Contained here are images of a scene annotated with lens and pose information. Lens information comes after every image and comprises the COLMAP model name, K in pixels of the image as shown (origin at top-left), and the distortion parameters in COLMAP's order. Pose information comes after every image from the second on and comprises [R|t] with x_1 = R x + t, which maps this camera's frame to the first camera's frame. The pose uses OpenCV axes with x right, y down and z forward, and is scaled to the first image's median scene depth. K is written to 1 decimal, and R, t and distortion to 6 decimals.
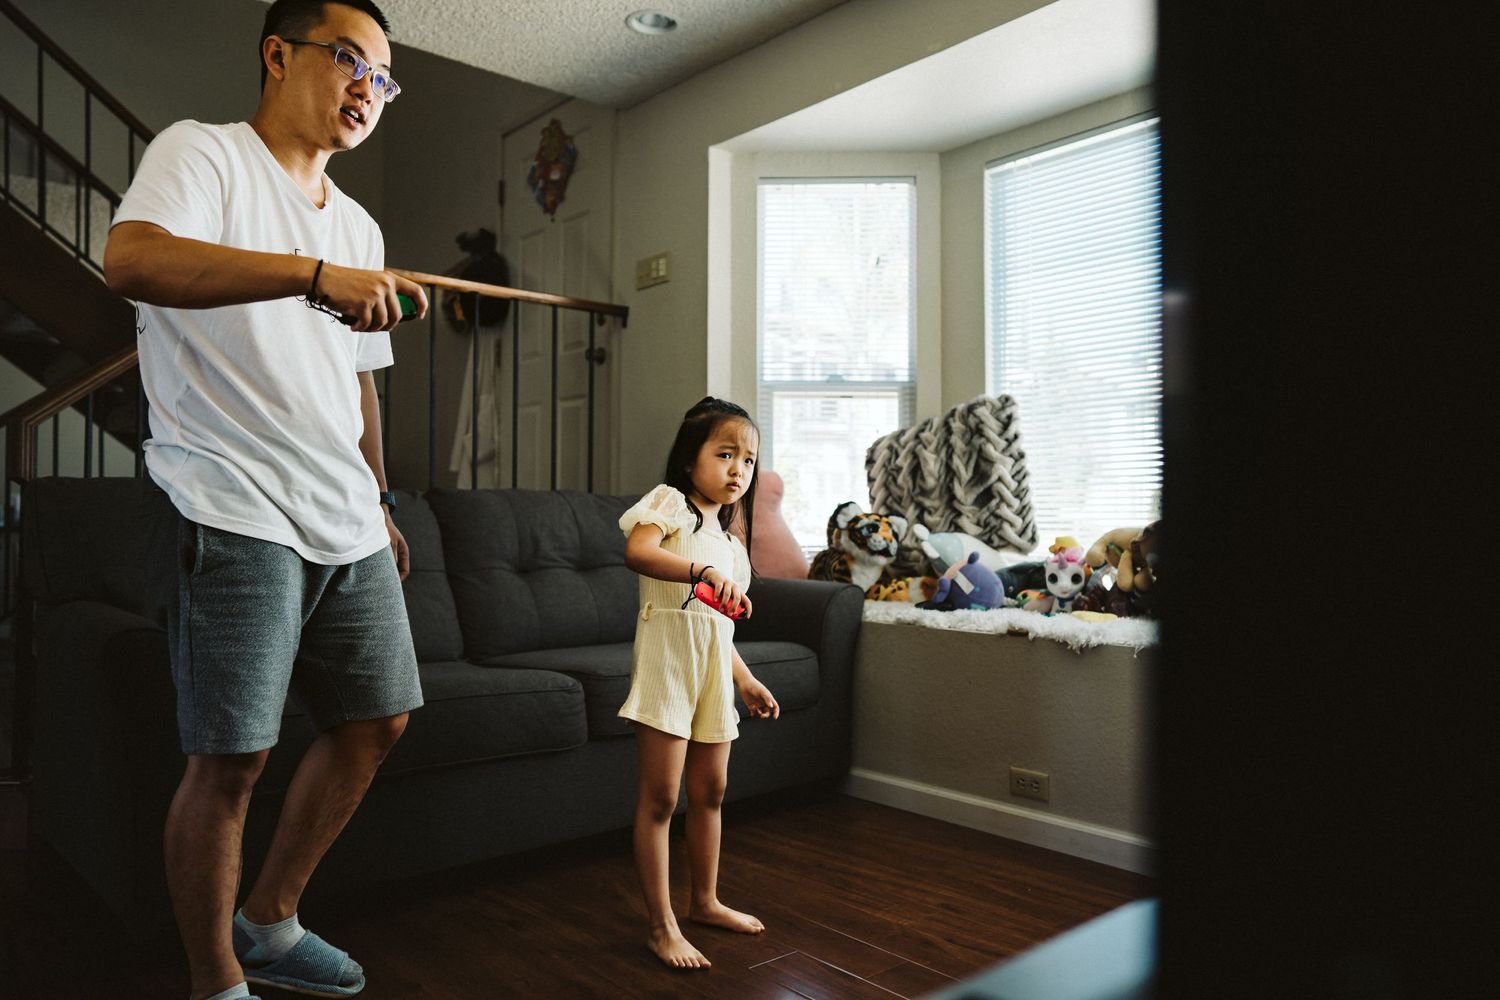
lens RADIAL K [[984.7, 0, 740.9], [0, 984.7, 520.8], [0, 0, 1]] dist [-0.078669, 0.061914]
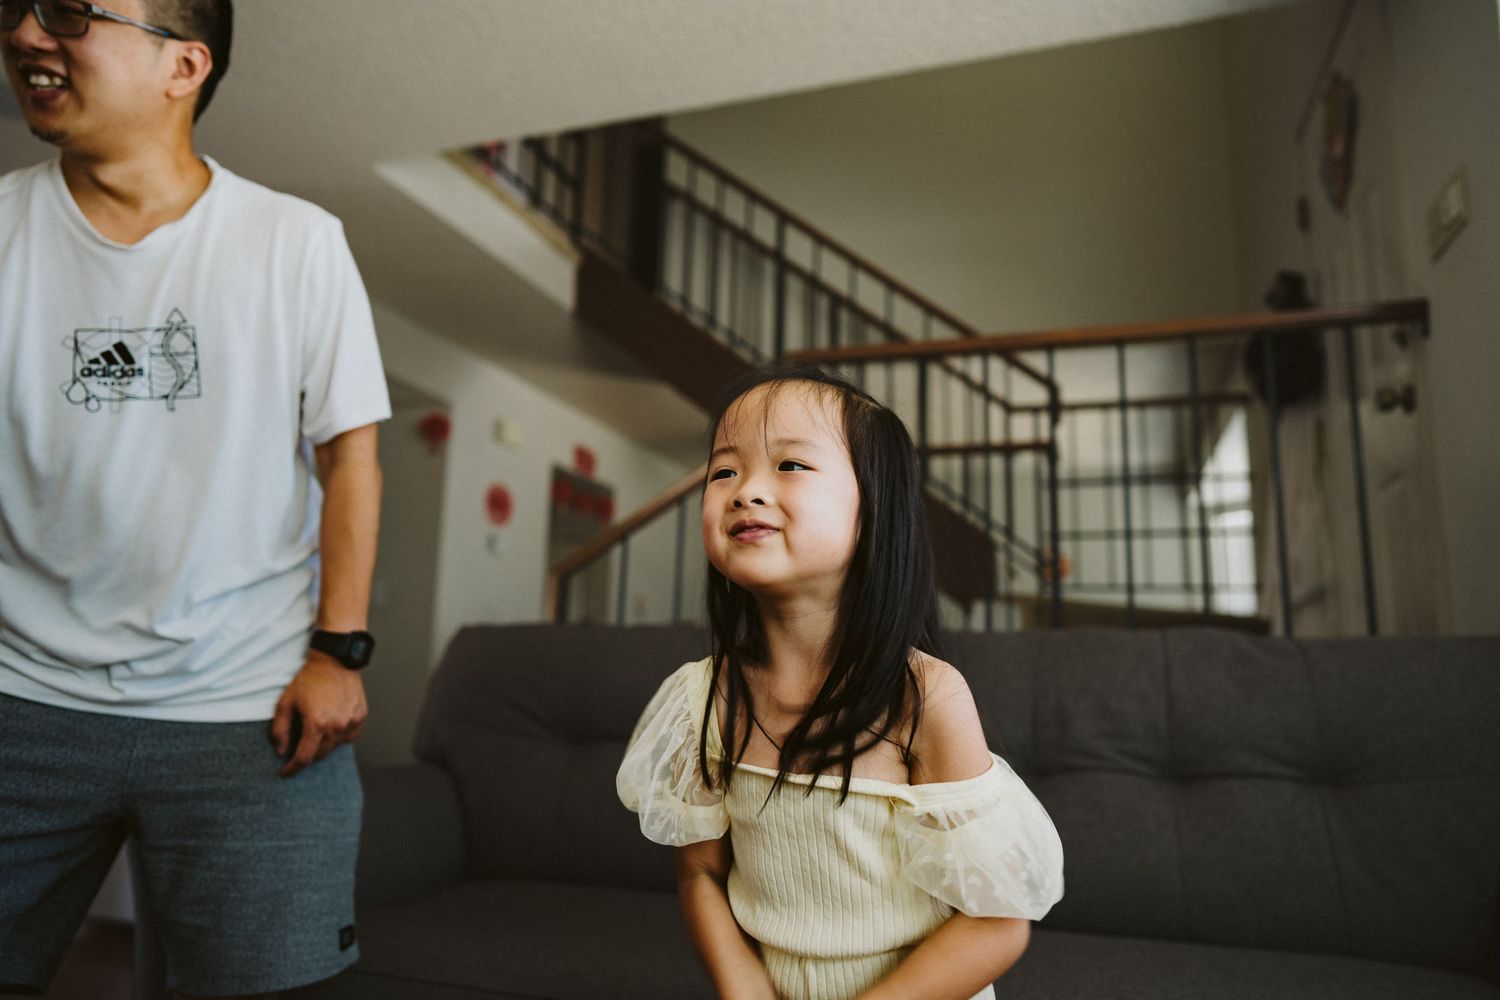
lens RADIAL K [[984.7, 0, 740.9], [0, 984.7, 520.8], [0, 0, 1]] dist [-0.078669, 0.061914]
pose [[0.514636, -0.128232, -0.847765, 0.162504], [-0.021739, 0.986484, -0.162411, 0.003193], [0.857133, 0.102012, 0.504893, 0.509034]]
